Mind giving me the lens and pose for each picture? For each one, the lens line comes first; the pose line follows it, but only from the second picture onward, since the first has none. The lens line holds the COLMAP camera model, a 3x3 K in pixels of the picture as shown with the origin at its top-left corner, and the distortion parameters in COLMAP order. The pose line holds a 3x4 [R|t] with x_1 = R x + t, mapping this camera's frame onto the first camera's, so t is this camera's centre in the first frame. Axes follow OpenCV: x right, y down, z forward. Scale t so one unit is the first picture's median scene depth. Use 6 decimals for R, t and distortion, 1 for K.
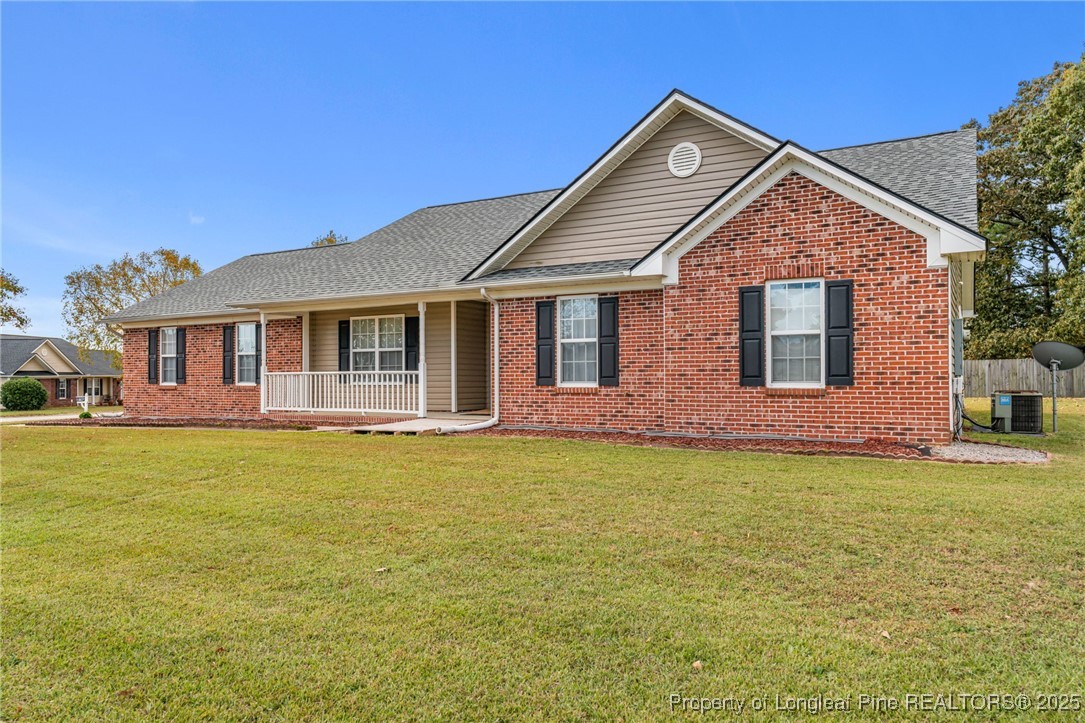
lens RADIAL K [[765.9, 0, 545.4], [0, 765.9, 373.7], [0, 0, 1]] dist [0.003853, -0.000957]
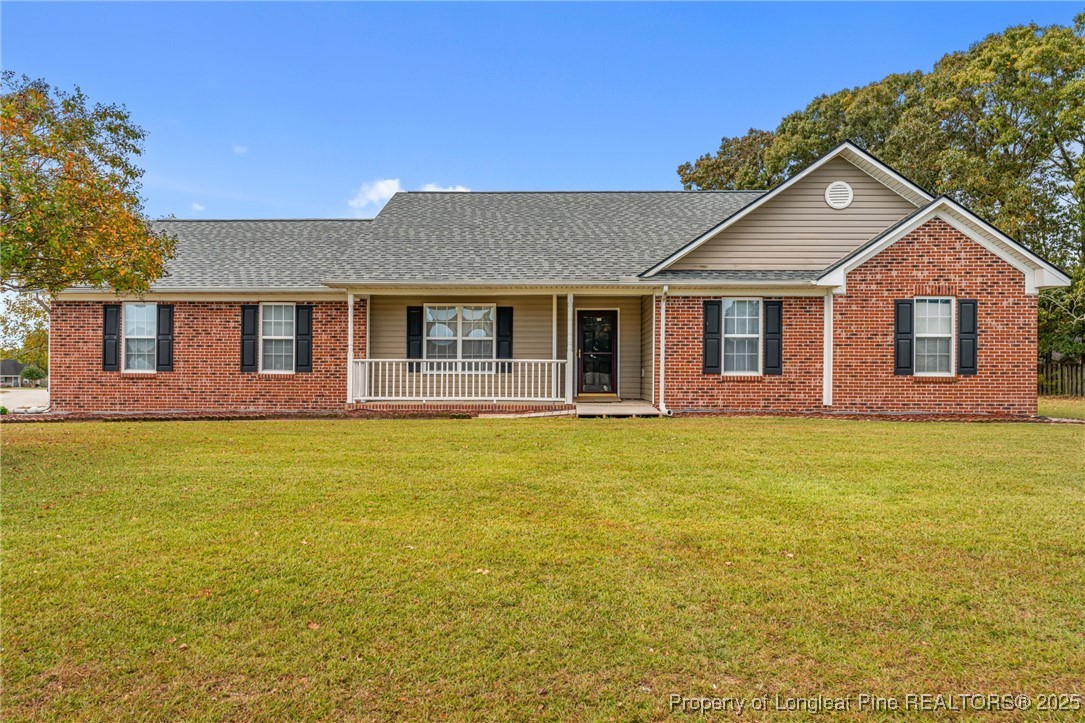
lens RADIAL K [[765.9, 0, 545.4], [0, 765.9, 373.7], [0, 0, 1]] dist [0.003853, -0.000957]
pose [[0.881927, 0.011652, 0.471242, -0.680637], [-0.011054, 0.999931, -0.004037, 0.019820], [-0.471256, -0.001649, 0.881995, 0.095658]]
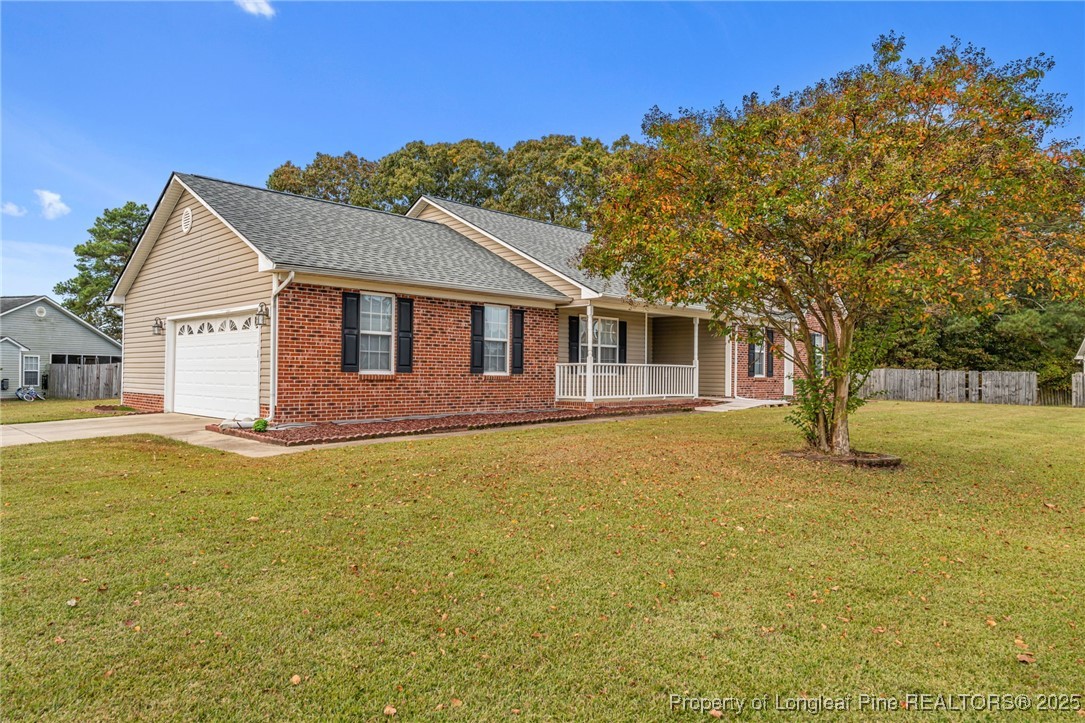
lens RADIAL K [[694.2, 0, 532.0], [0, 694.2, 361.0], [0, 0, 1]] dist [0.000168, -0.000677]
pose [[0.268183, 0.024590, 0.963054, -1.477611], [-0.015336, 0.999656, -0.021254, 0.019679], [-0.963246, -0.009070, 0.268468, 0.946455]]
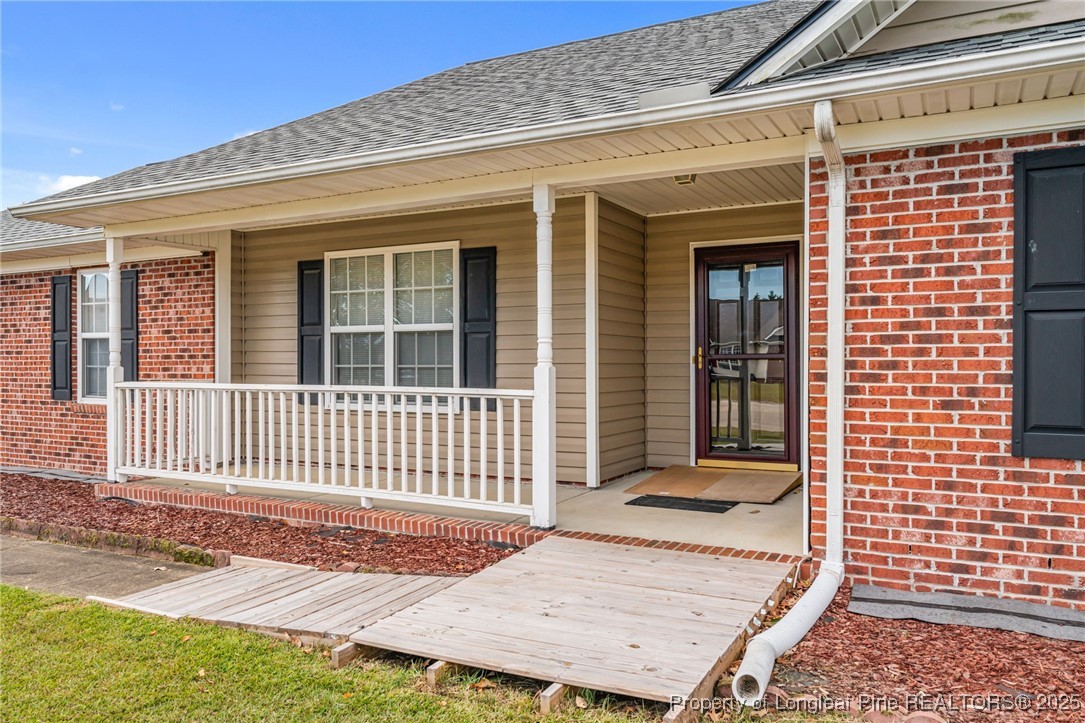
lens RADIAL K [[811.5, 0, 537.0], [0, 811.5, 362.3], [0, 0, 1]] dist [0.004895, 0.003027]
pose [[0.999787, 0.002854, 0.020449, -0.171207], [-0.003014, 0.999965, 0.007826, -0.018531], [-0.020426, -0.007886, 0.999760, 0.640018]]
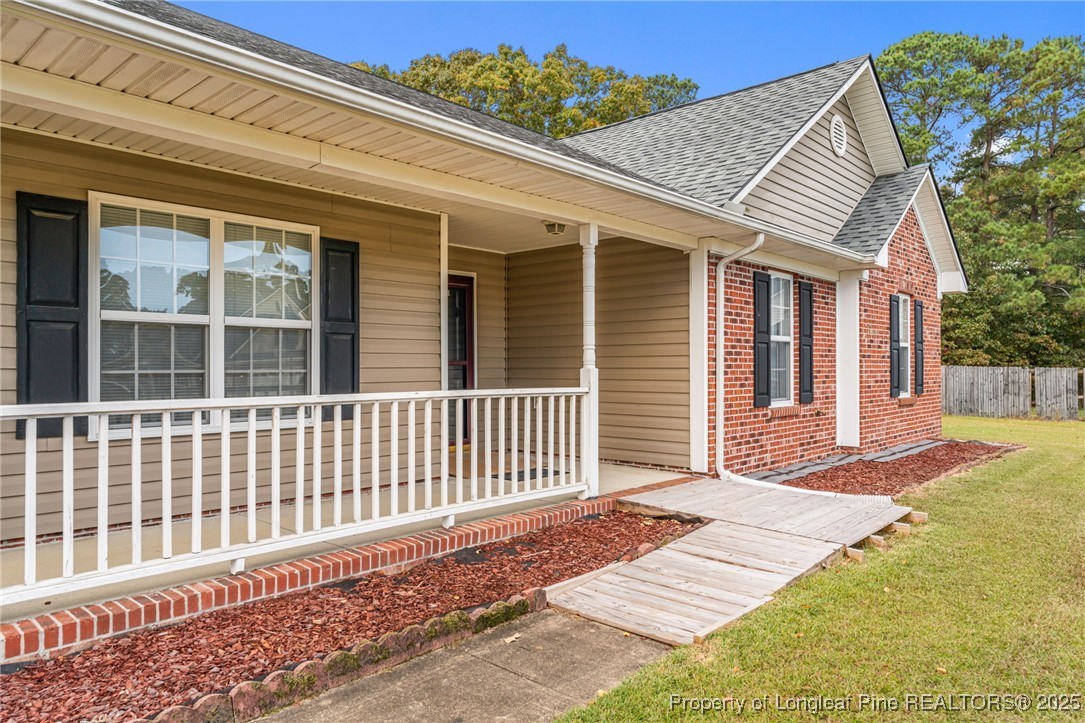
lens RADIAL K [[724.2, 0, 539.4], [0, 724.2, 362.1], [0, 0, 1]] dist [-0.001551, -0.000125]
pose [[0.224238, 0.012762, 0.974451, -0.557382], [-0.002237, 0.999918, -0.012580, -0.012165], [-0.974532, 0.000641, 0.224248, 0.936248]]
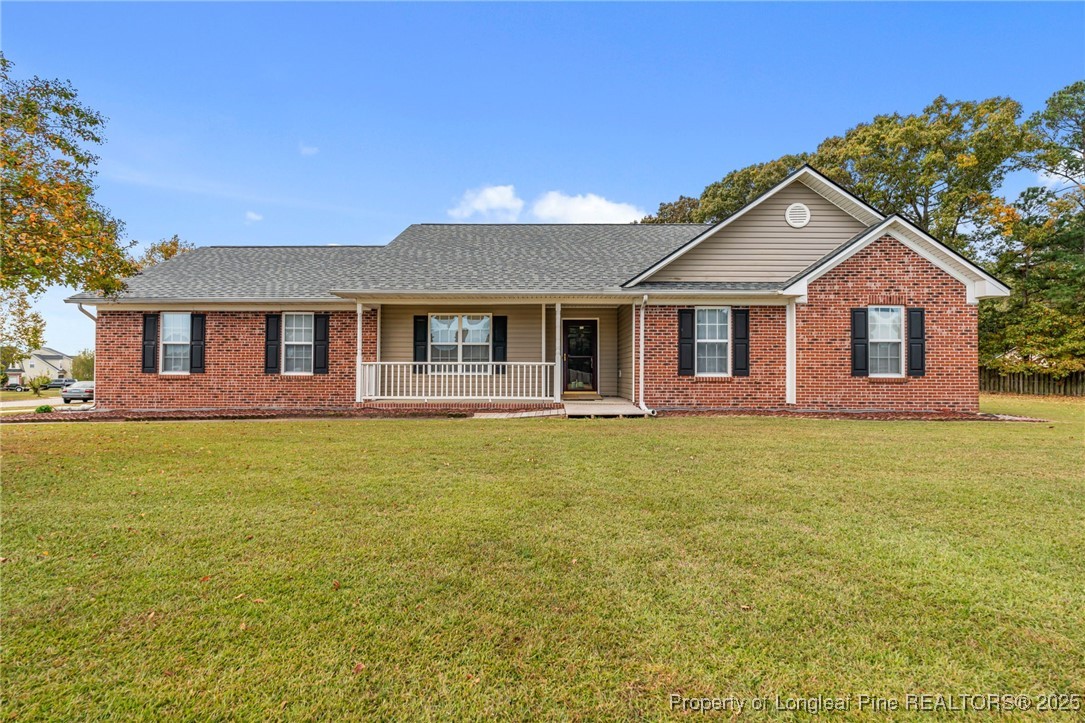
lens RADIAL K [[519.5, 0, 542.5], [0, 519.5, 361.5], [0, 0, 1]] dist [-0.004898, -0.000254]
pose [[0.873548, 0.019251, 0.486357, -0.561492], [-0.009669, 0.999707, -0.022204, 0.012271], [-0.486642, 0.014694, 0.873478, 0.326589]]
